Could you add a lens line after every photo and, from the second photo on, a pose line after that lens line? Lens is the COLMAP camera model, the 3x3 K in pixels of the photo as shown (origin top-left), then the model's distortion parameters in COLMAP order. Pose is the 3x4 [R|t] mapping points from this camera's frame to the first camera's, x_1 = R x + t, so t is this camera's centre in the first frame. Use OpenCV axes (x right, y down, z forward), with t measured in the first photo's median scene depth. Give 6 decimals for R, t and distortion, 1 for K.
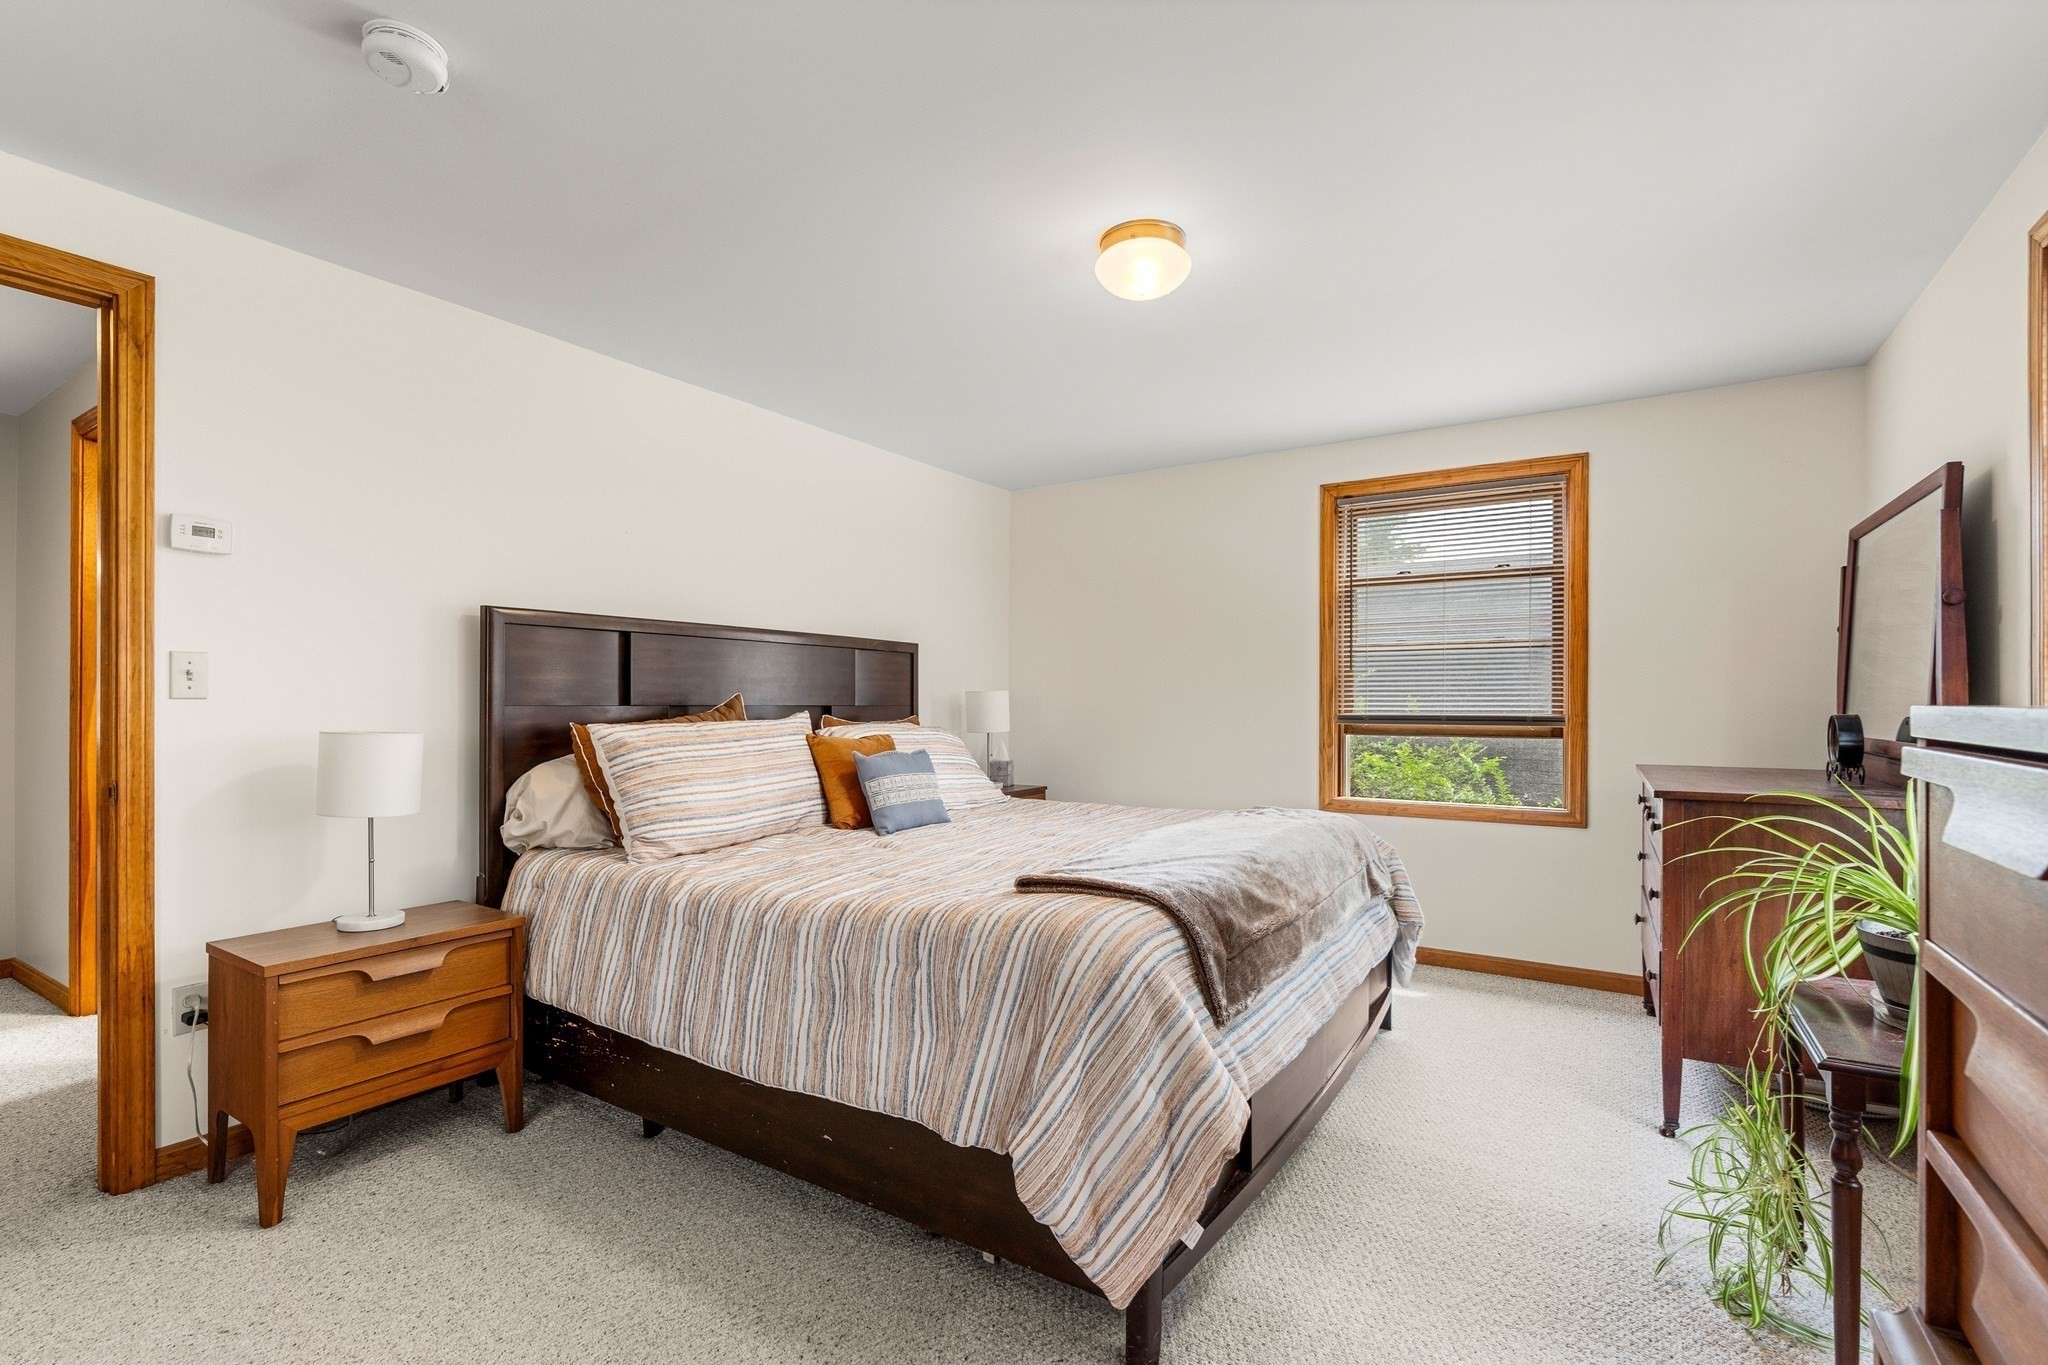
lens RADIAL K [[935.6, 0, 1028.5], [0, 935.6, 695.5], [0, 0, 1]] dist [-0.004225, 0.000349]
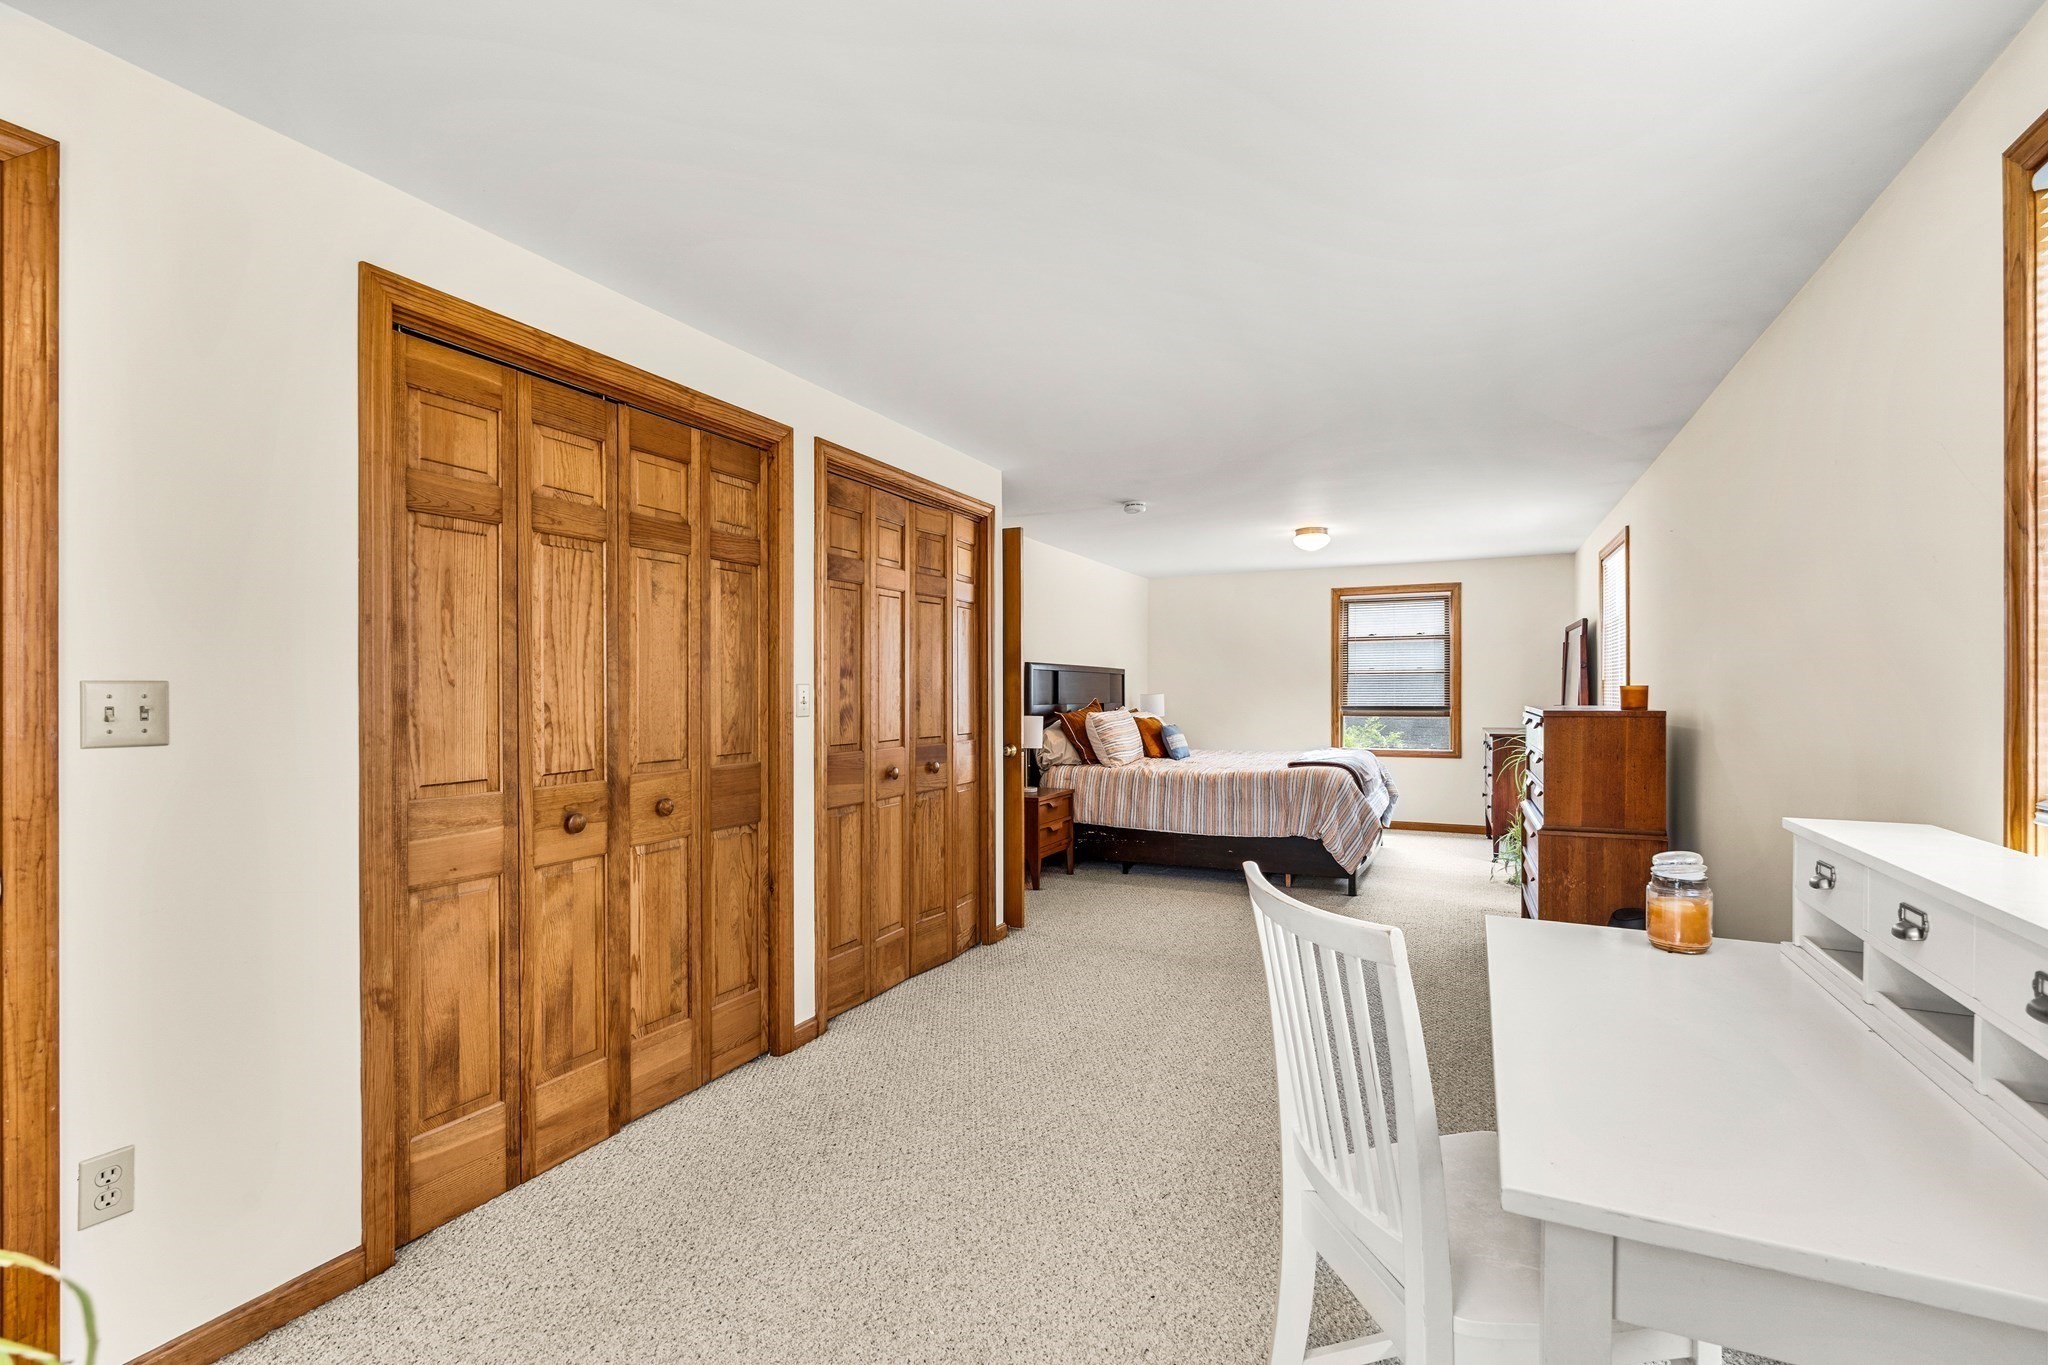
lens RADIAL K [[935.6, 0, 1019.0], [0, 935.6, 682.8], [0, 0, 1]] dist [-0.004225, 0.000349]
pose [[0.992834, -0.004246, 0.119422, -0.660252], [0.004354, 0.999990, -0.000648, -0.033746], [-0.119418, 0.001163, 0.992843, -1.001510]]
